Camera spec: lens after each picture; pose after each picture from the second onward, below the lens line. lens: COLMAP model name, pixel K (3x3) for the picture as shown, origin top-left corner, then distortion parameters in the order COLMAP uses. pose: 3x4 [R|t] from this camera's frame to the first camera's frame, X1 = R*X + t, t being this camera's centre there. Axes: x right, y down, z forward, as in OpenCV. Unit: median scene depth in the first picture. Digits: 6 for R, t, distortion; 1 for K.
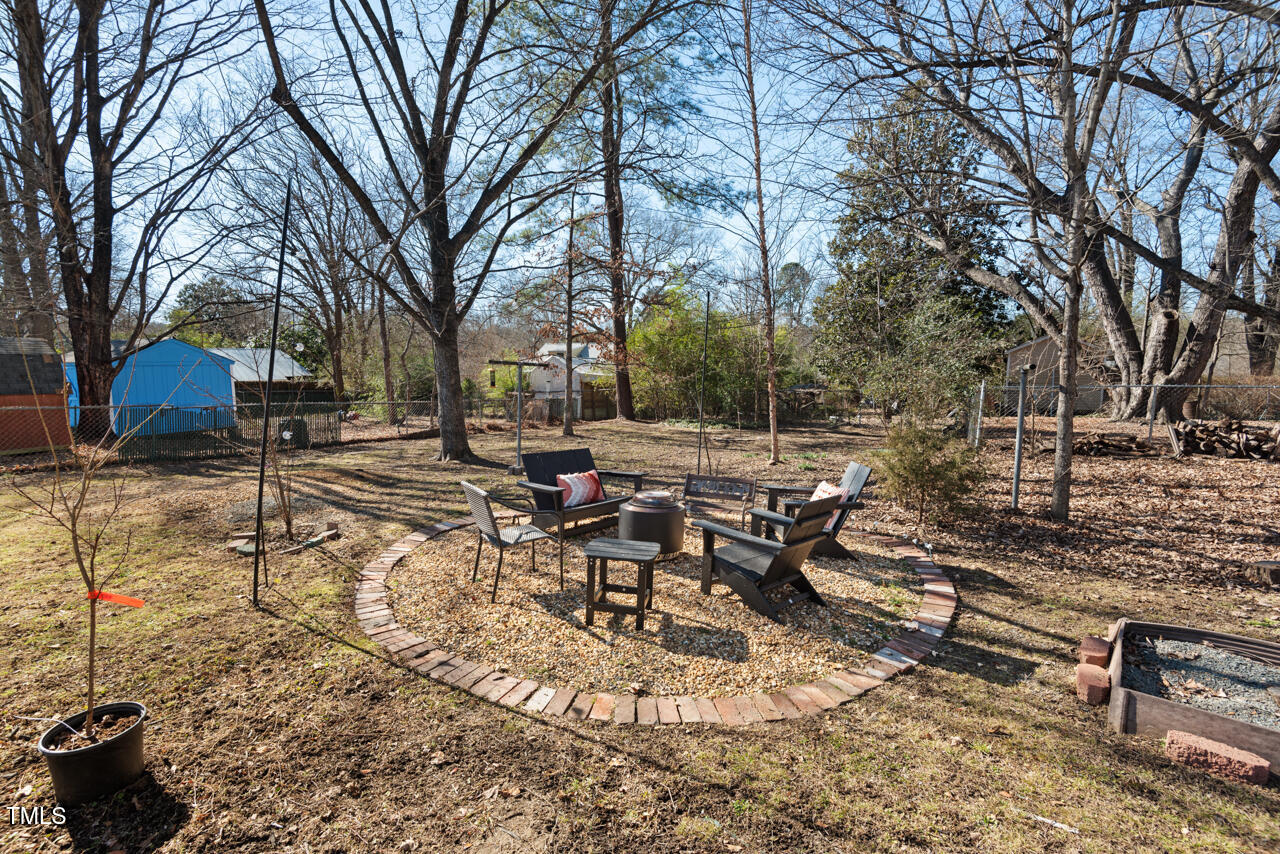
lens RADIAL K [[580.0, 0, 643.5], [0, 580.0, 422.6], [0, 0, 1]] dist [0.023396, -0.015788]
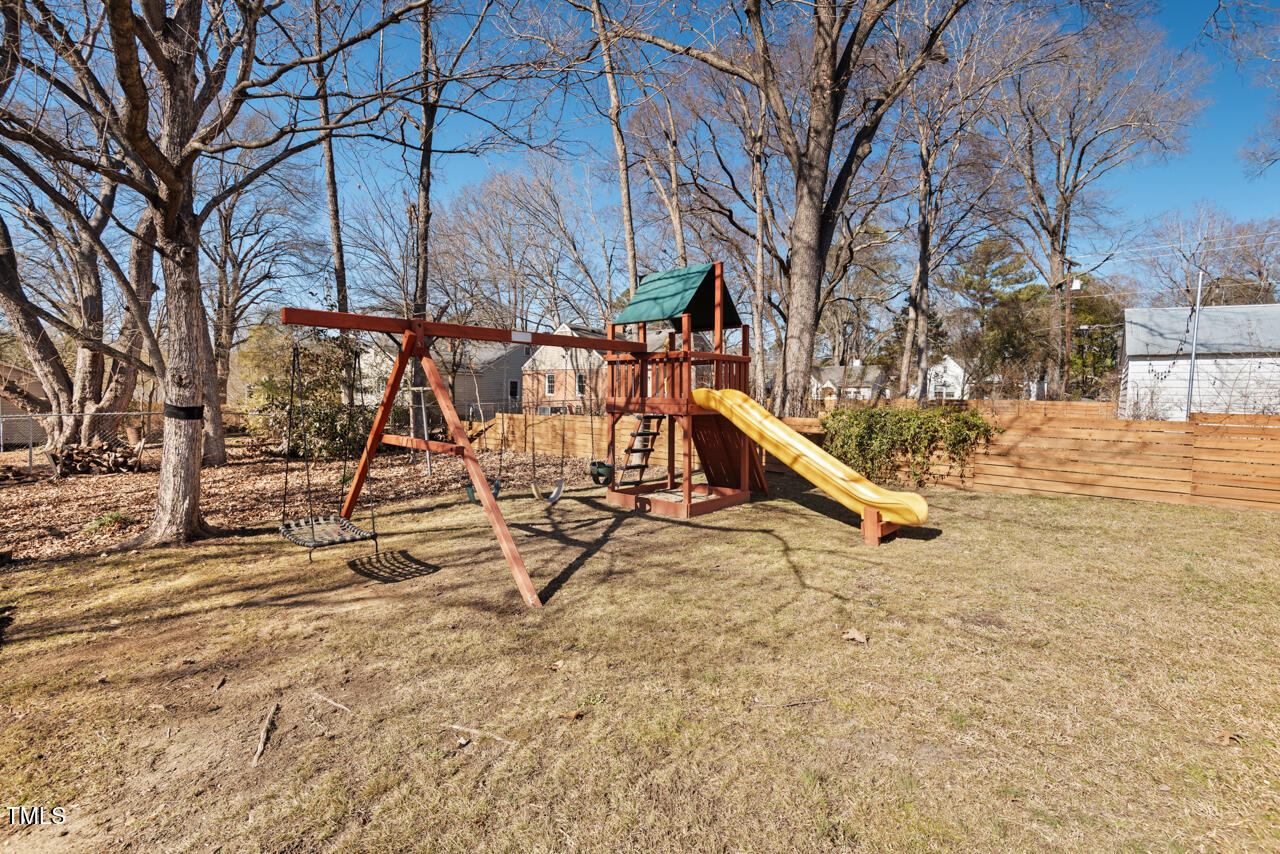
lens RADIAL K [[580.0, 0, 643.5], [0, 580.0, 422.6], [0, 0, 1]] dist [0.023396, -0.015788]
pose [[0.171419, -0.045108, 0.984165, 0.017027], [0.091548, 0.995358, 0.029676, 0.011594], [-0.980936, 0.085011, 0.174753, -0.157532]]
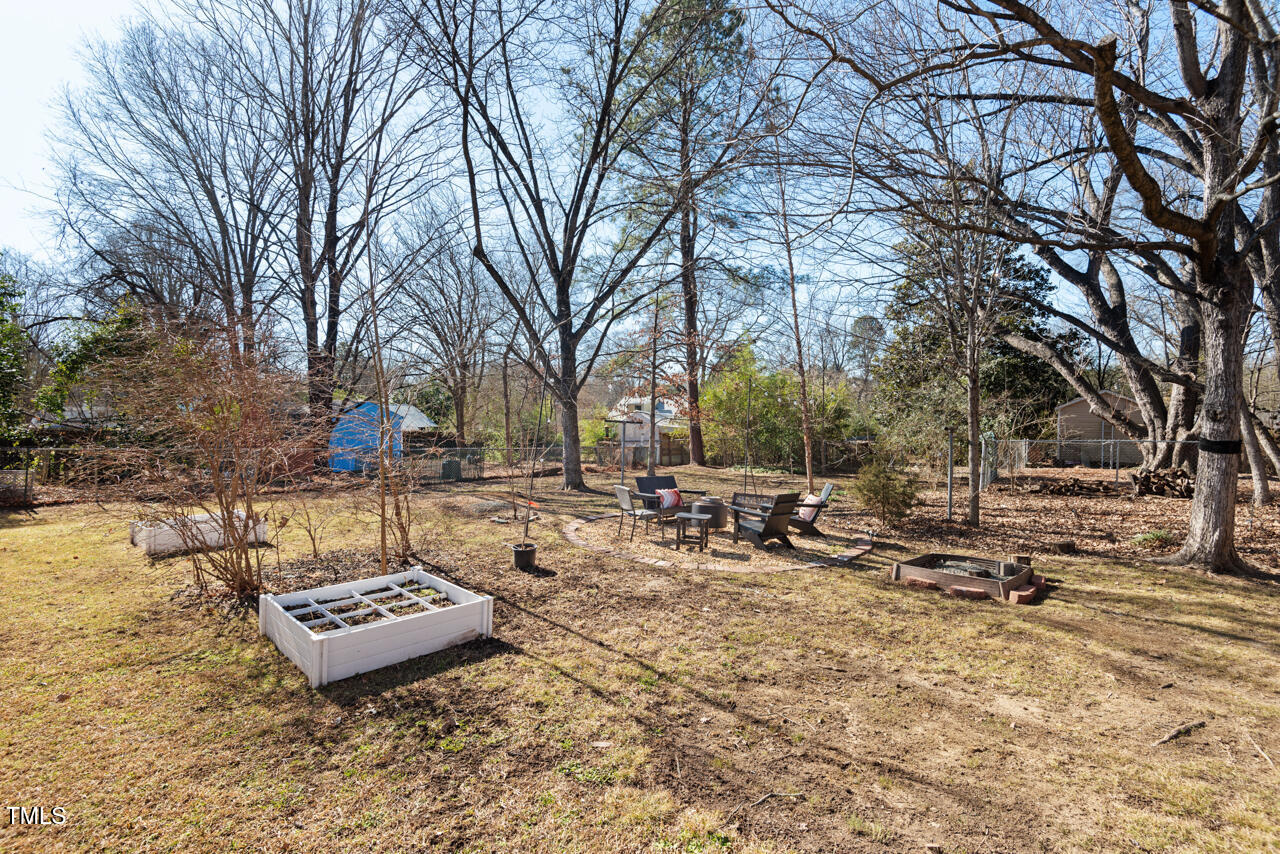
lens RADIAL K [[580.0, 0, 643.5], [0, 580.0, 422.6], [0, 0, 1]] dist [0.023396, -0.015788]
pose [[0.992060, 0.003986, -0.125700, 0.009260], [-0.014740, 0.996295, -0.084734, 0.011931], [0.124896, 0.085914, 0.988443, -0.225803]]
